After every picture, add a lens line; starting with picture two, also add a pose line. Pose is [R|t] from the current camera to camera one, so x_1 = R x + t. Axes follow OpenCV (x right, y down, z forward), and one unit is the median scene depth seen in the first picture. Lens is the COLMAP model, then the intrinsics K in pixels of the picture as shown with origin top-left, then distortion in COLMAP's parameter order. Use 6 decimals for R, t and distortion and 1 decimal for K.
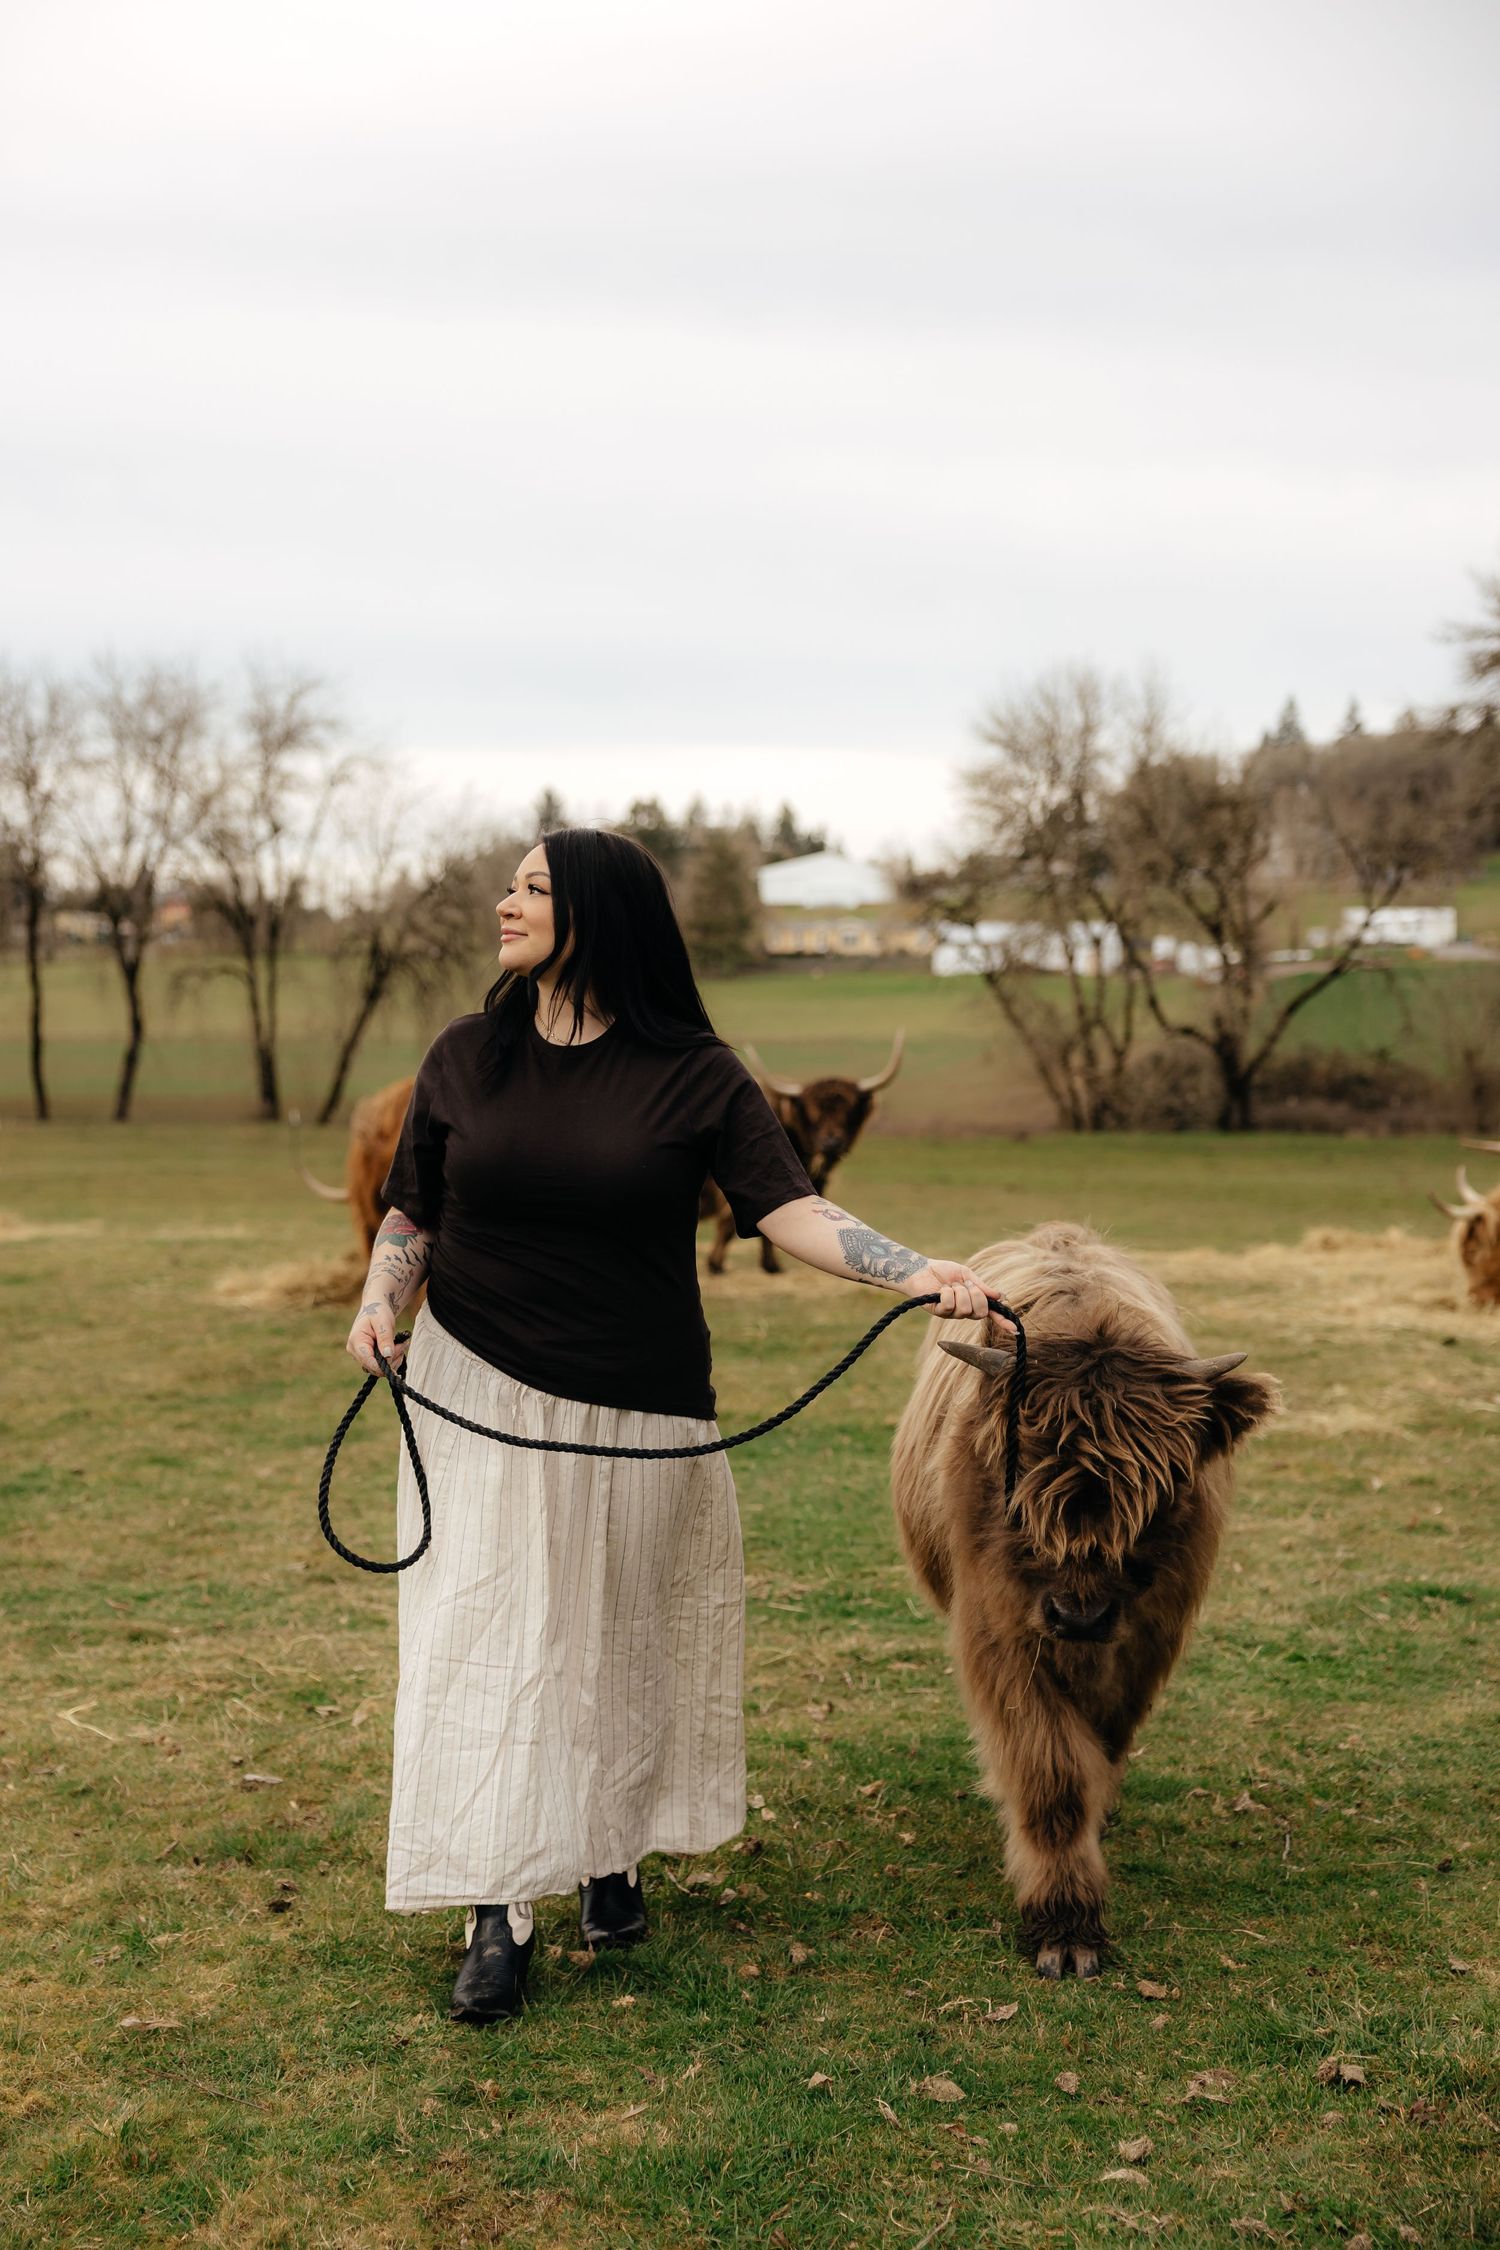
lens RADIAL K [[3065.2, 0, 740.5], [0, 3065.2, 1123.0], [0, 0, 1]] dist [-0.002937, 0.000000]
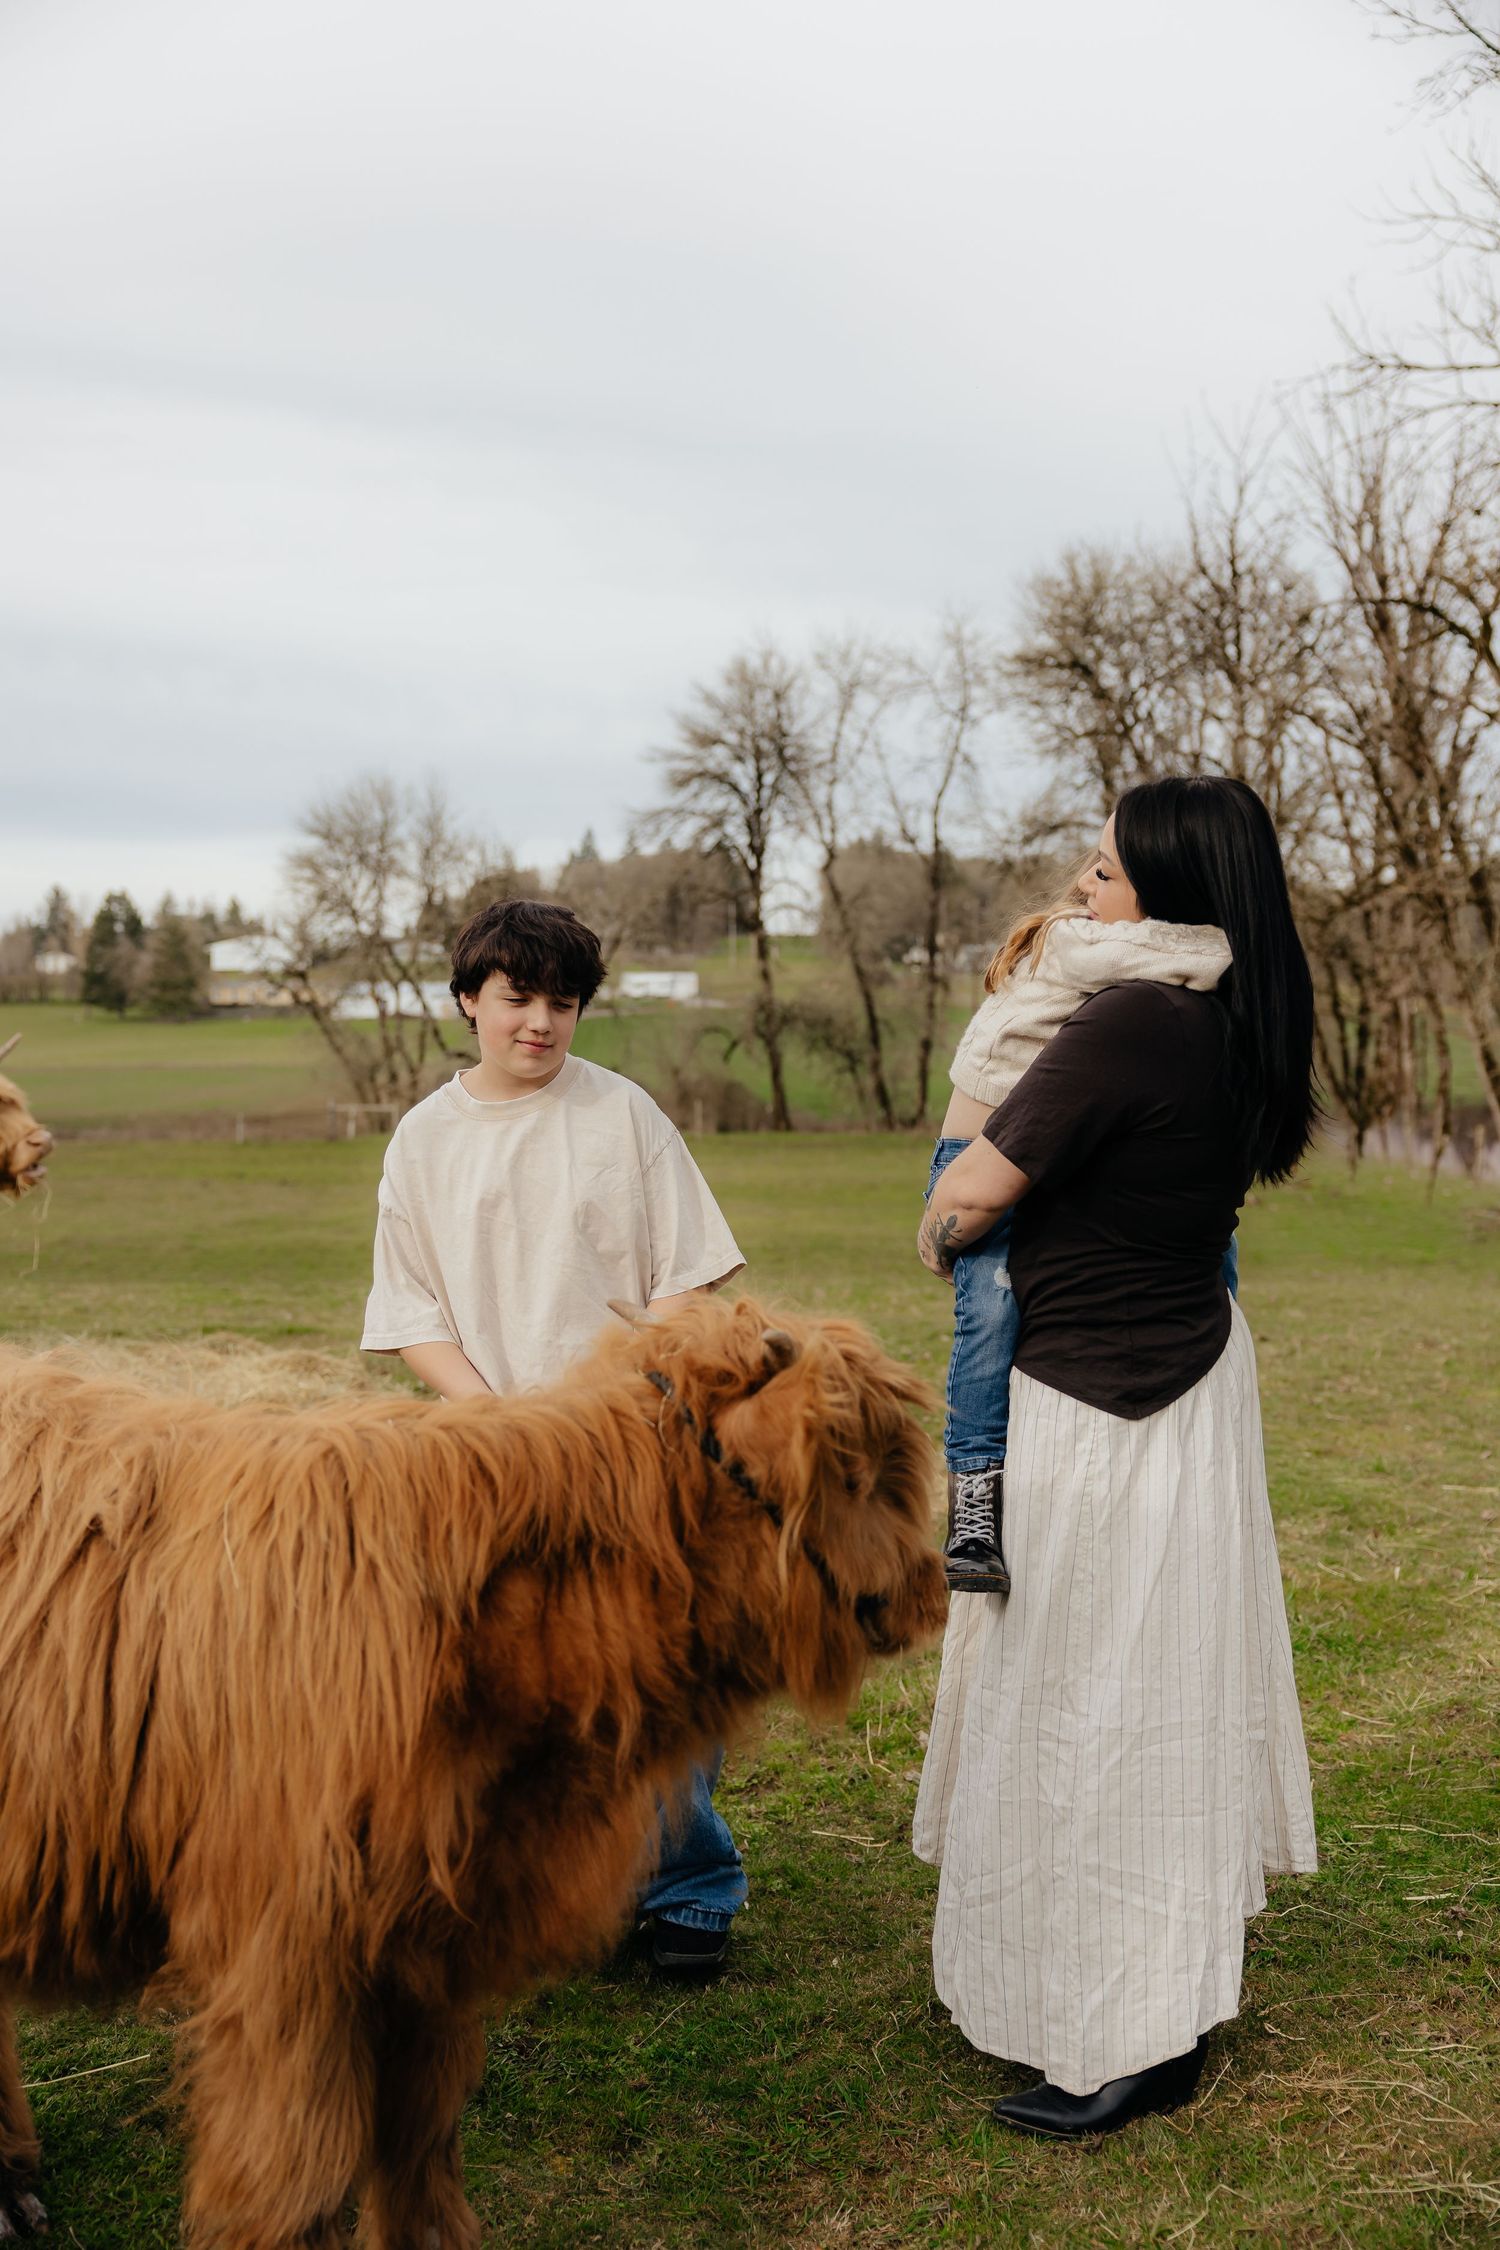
lens RADIAL K [[2068.1, 0, 742.0], [0, 2068.1, 1119.9], [0, 0, 1]] dist [-0.015525, 0.000000]
pose [[0.970878, -0.015348, 0.239082, 0.048579], [0.015636, 0.999878, 0.000690, -0.001004], [-0.239063, 0.003069, 0.970999, 0.112249]]
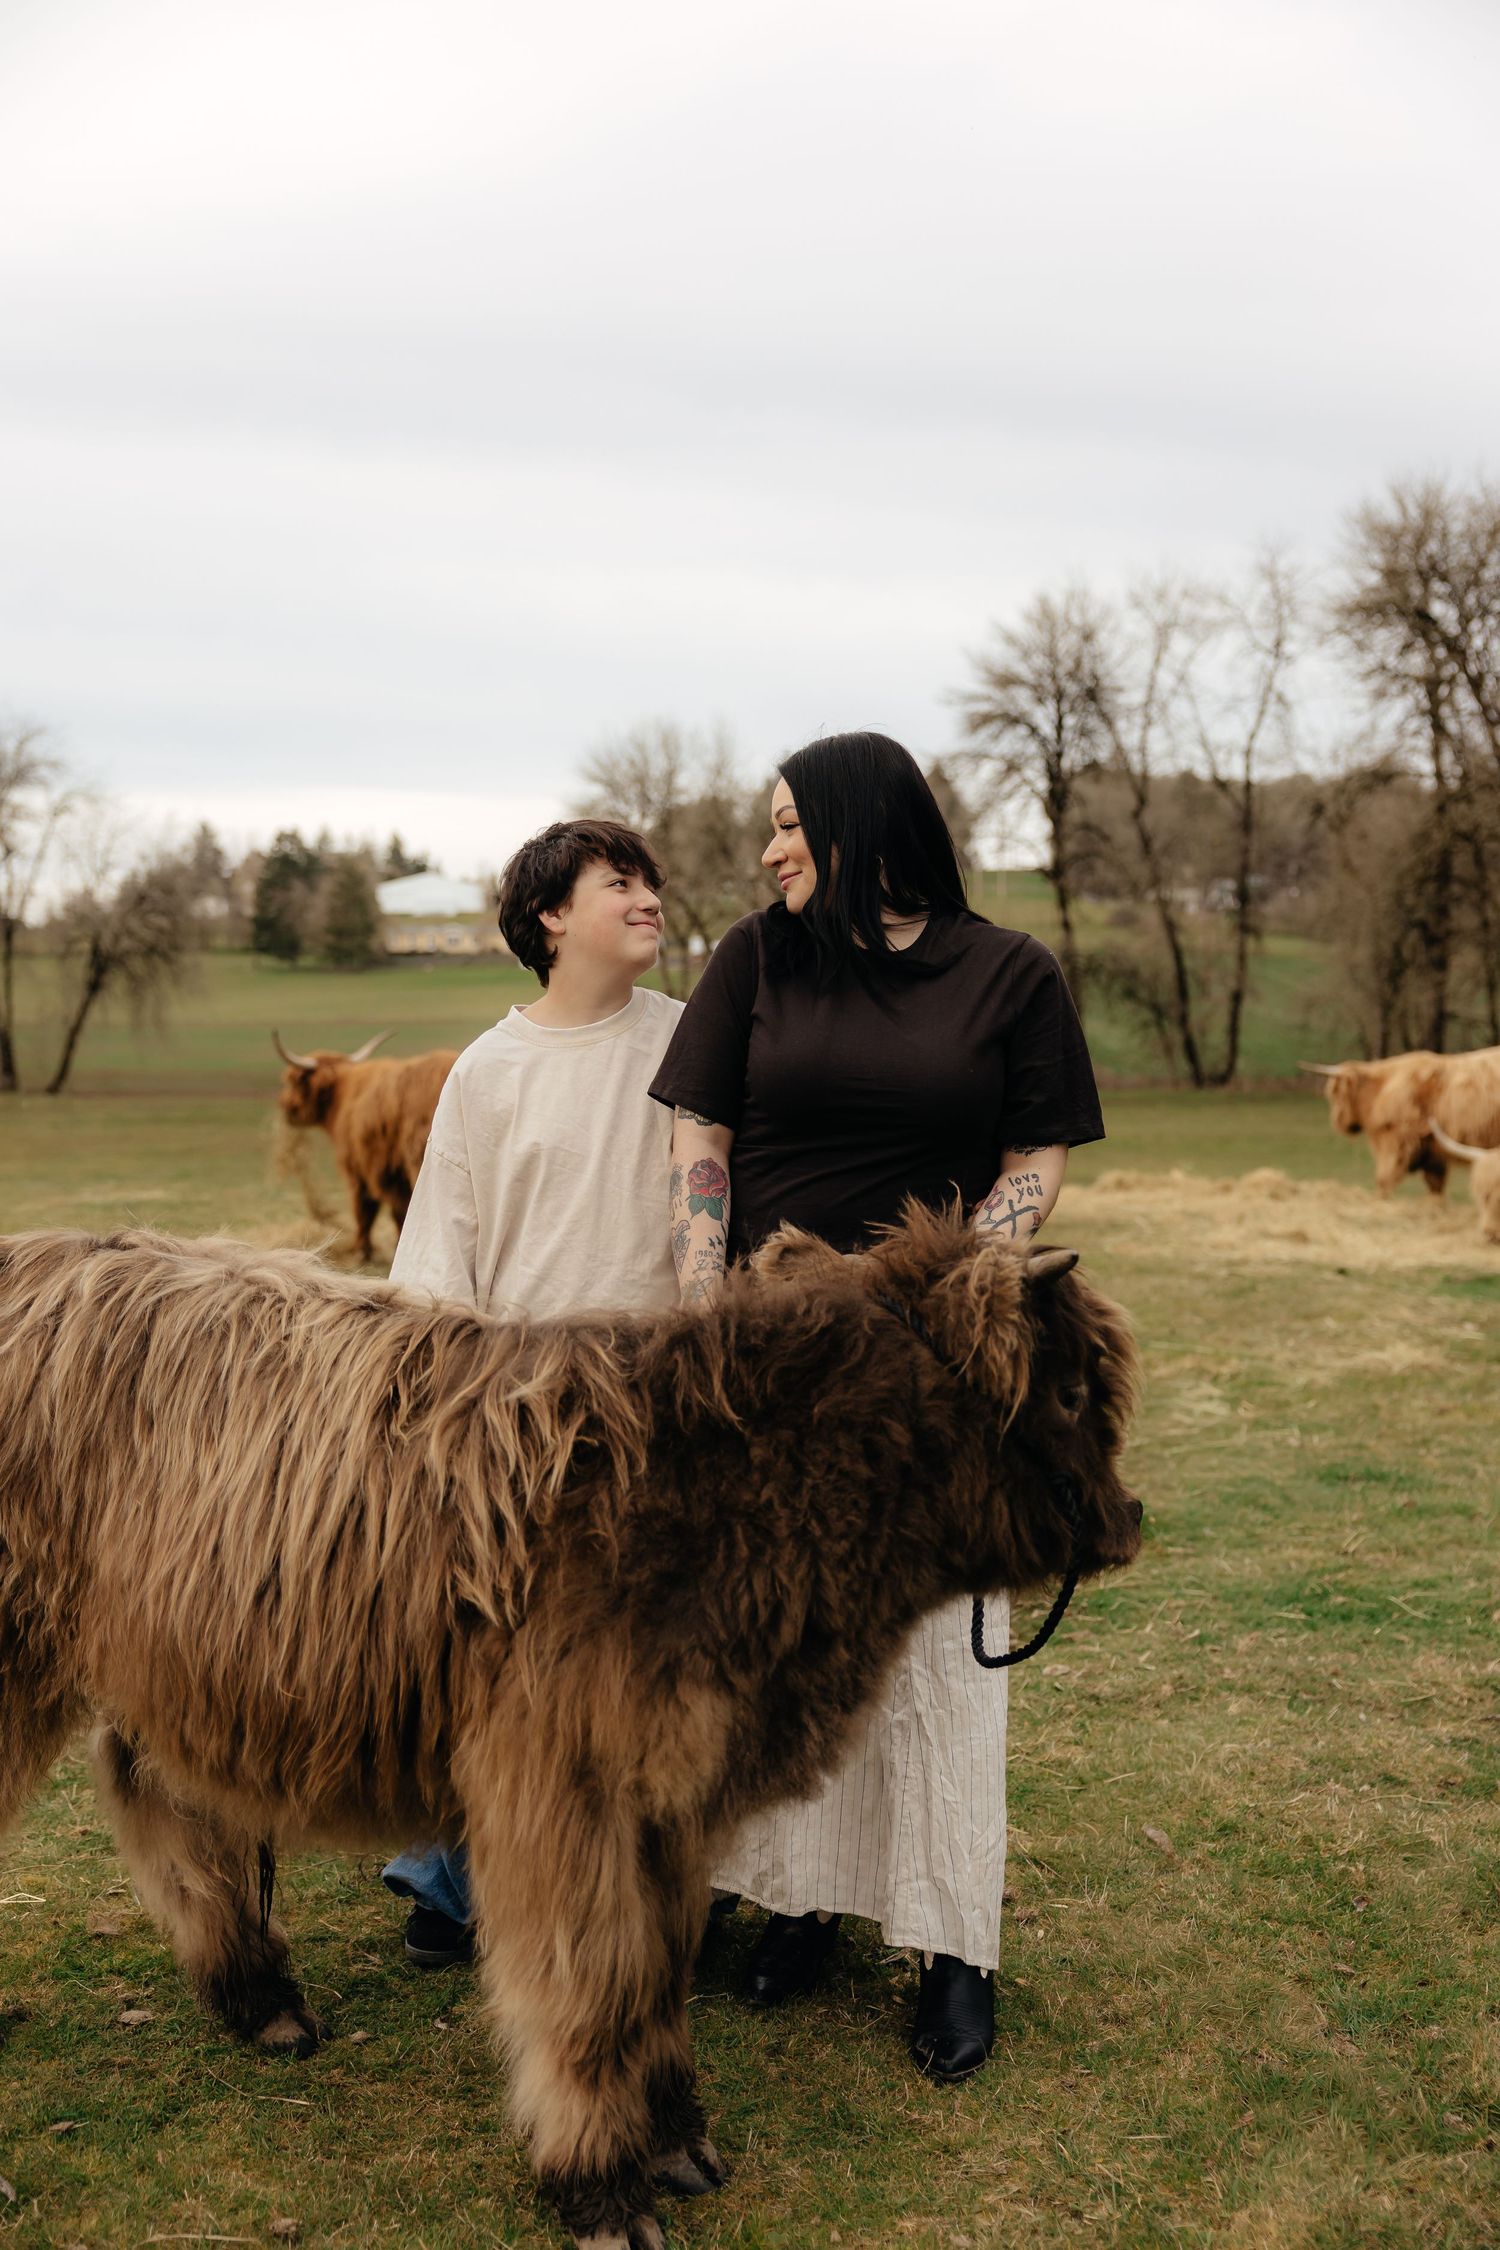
lens RADIAL K [[2388.2, 0, 735.7], [0, 2388.2, 1125.4], [0, 0, 1]] dist [-0.020824, 0.000000]
pose [[0.987189, -0.019030, 0.158416, -0.018989], [0.016271, 0.999693, 0.018693, -0.000509], [-0.158723, -0.015876, 0.987196, 0.022351]]
